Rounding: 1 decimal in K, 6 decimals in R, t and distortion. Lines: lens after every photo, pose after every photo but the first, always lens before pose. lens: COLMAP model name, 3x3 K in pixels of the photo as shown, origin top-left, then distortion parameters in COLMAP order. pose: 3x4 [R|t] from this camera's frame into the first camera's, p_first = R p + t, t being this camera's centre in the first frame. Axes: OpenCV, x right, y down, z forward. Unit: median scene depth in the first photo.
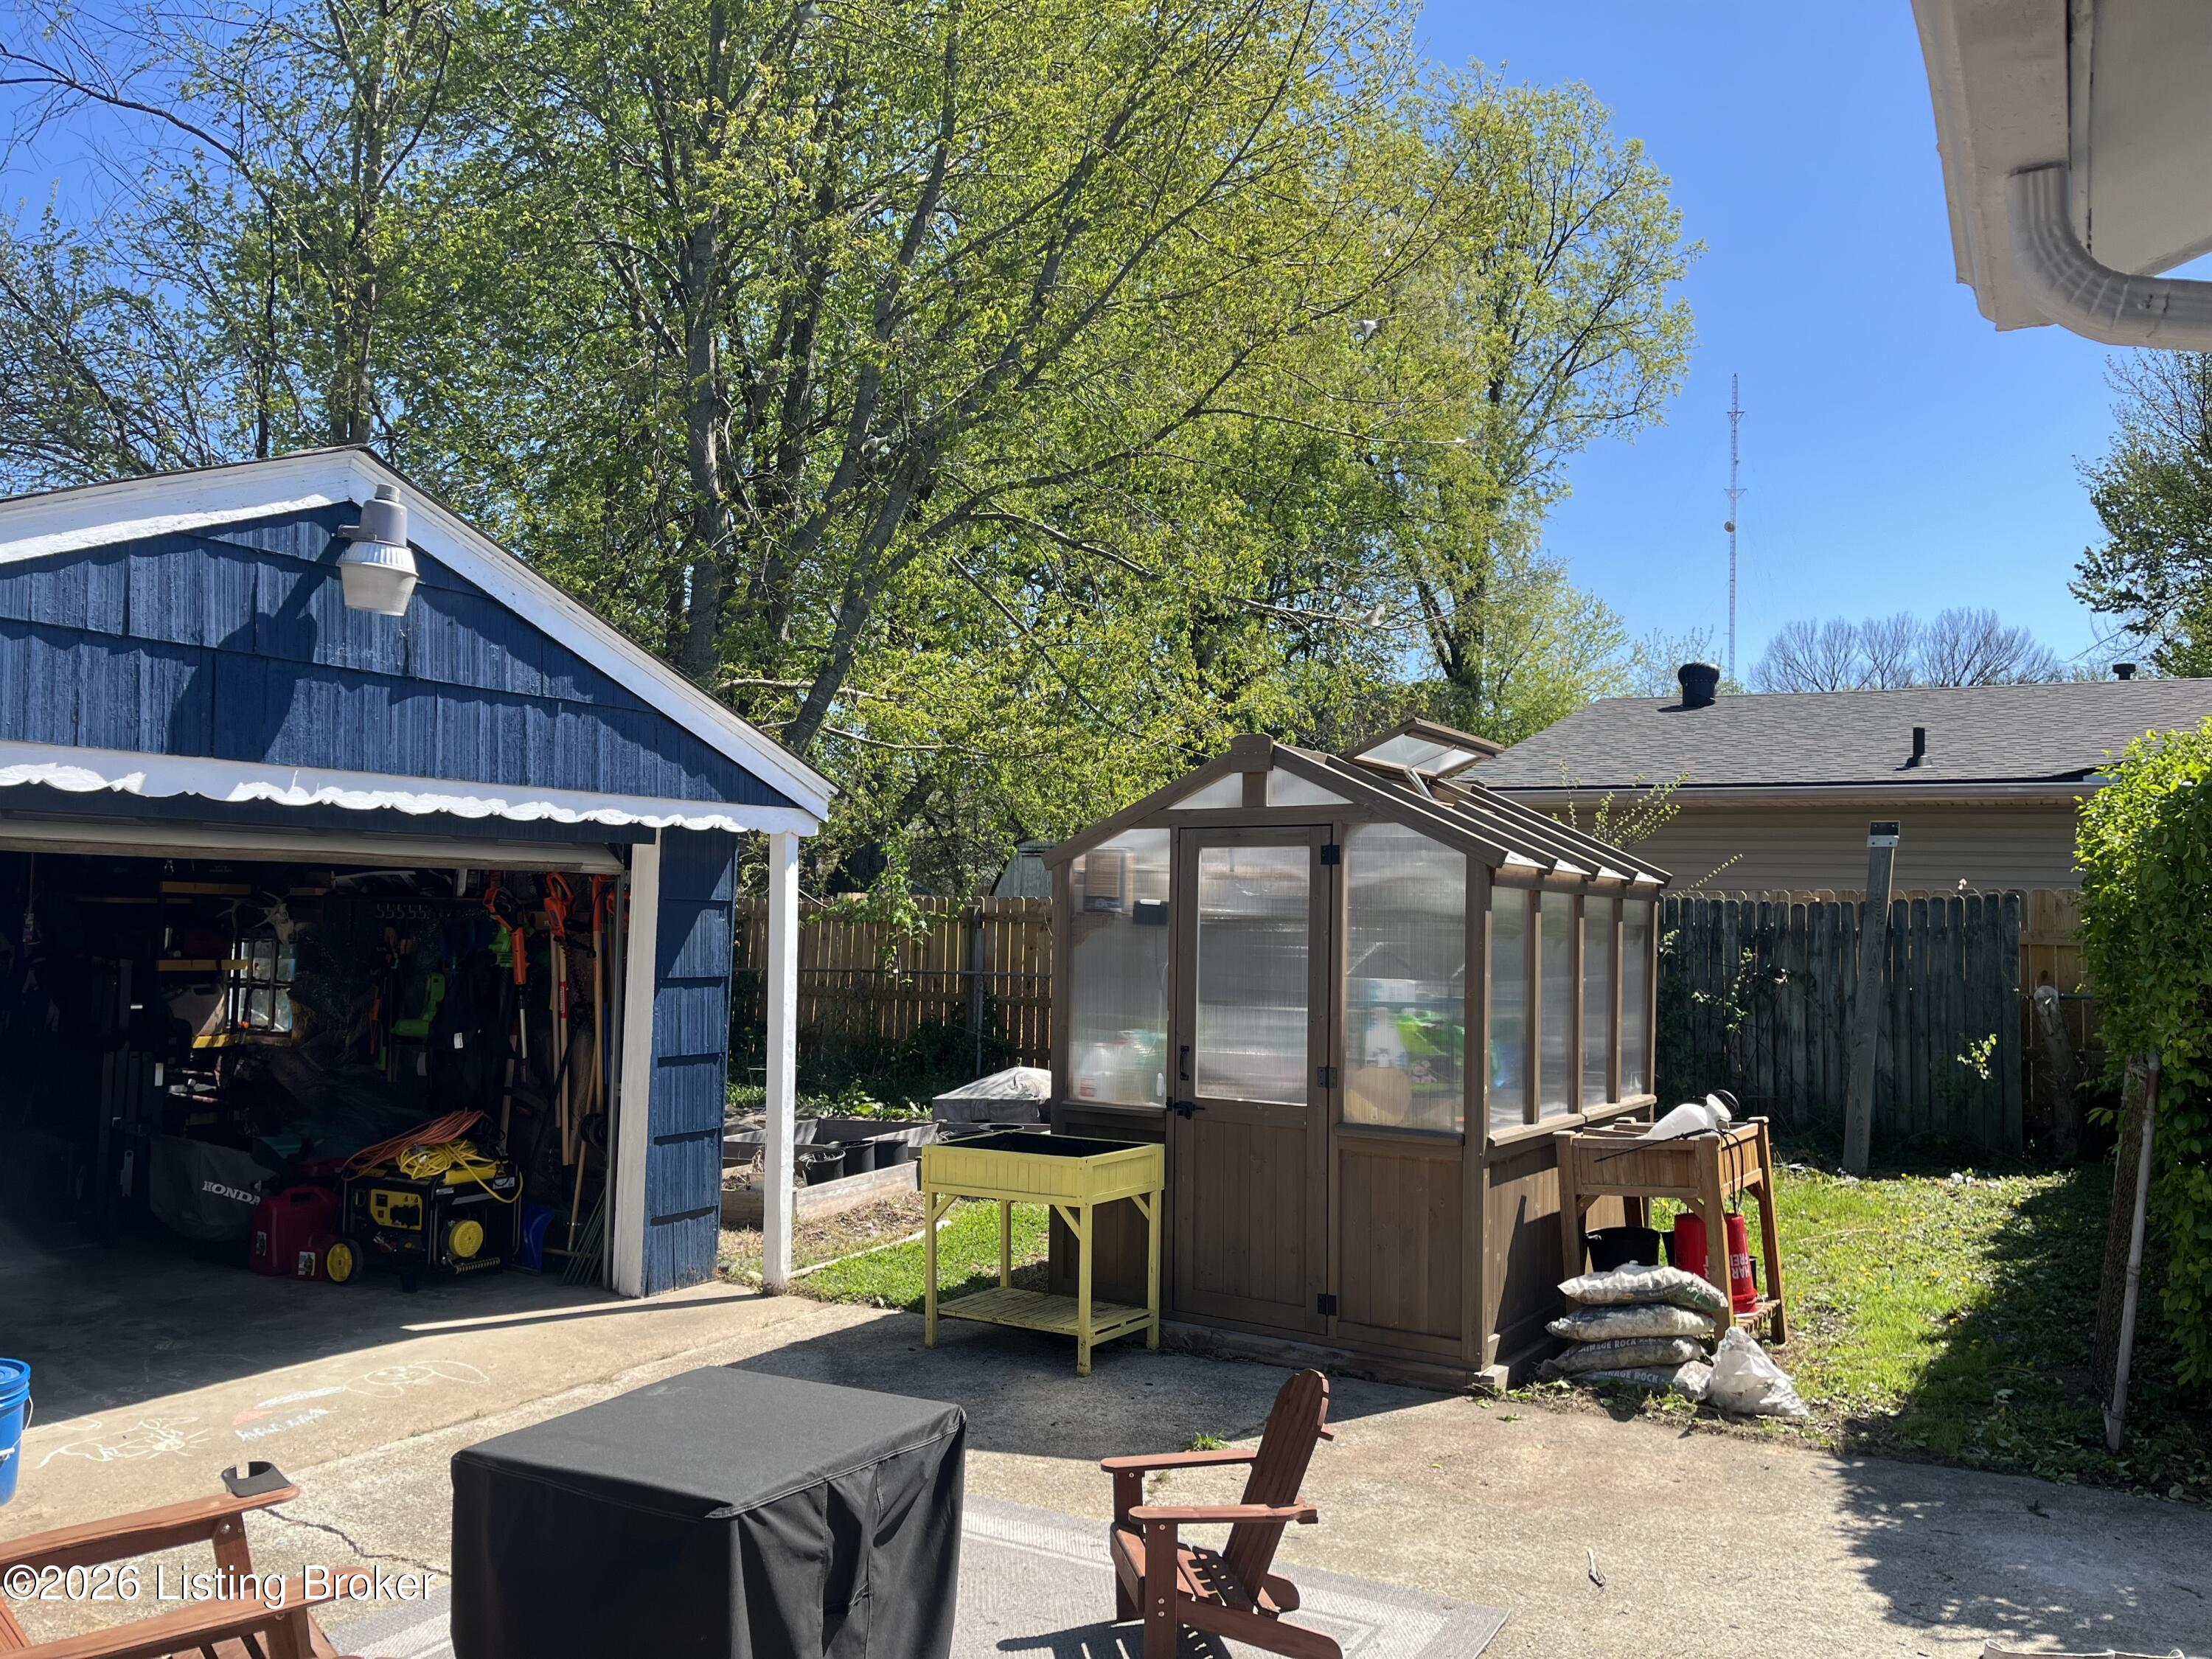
lens RADIAL K [[1684.6, 0, 1081.7], [0, 1684.6, 824.8], [0, 0, 1]] dist [0.090471, -0.115902]
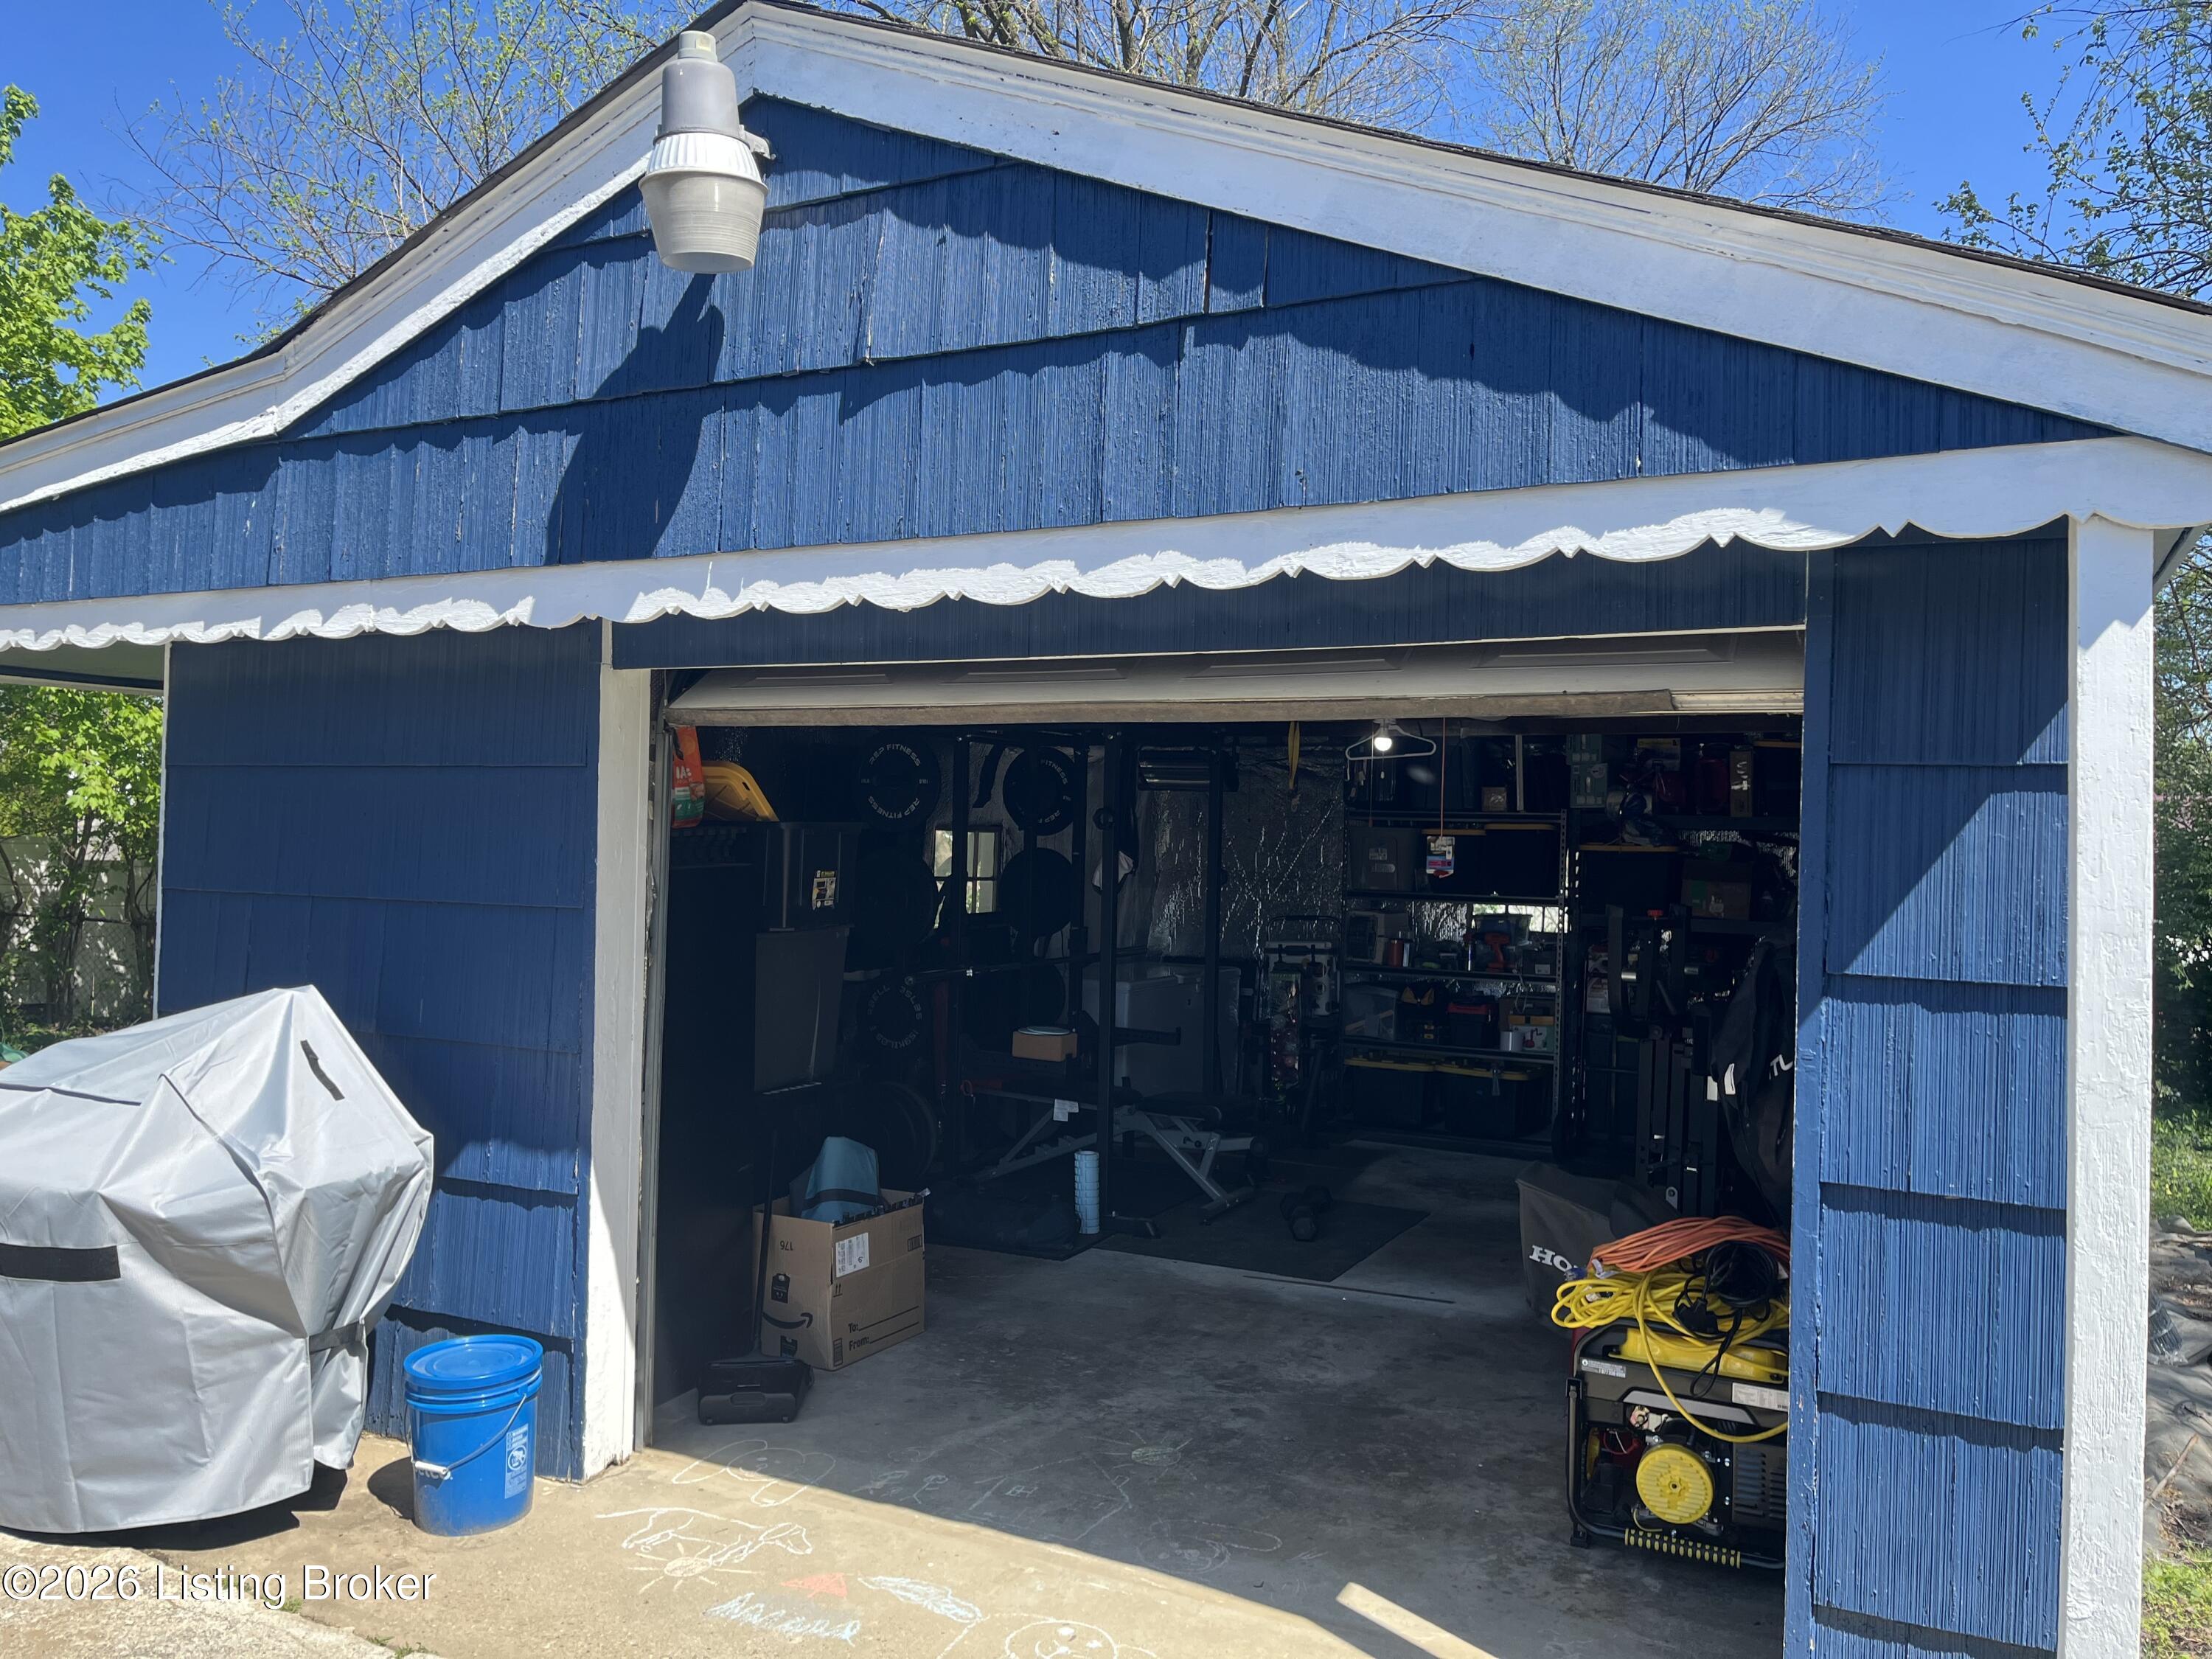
lens RADIAL K [[1684.6, 0, 1081.7], [0, 1684.6, 824.8], [0, 0, 1]] dist [0.090471, -0.115902]
pose [[0.055369, -0.026828, -0.998105, 0.153475], [0.029934, 0.999234, -0.025197, 0.078068], [0.998017, -0.028482, 0.056130, 1.020314]]
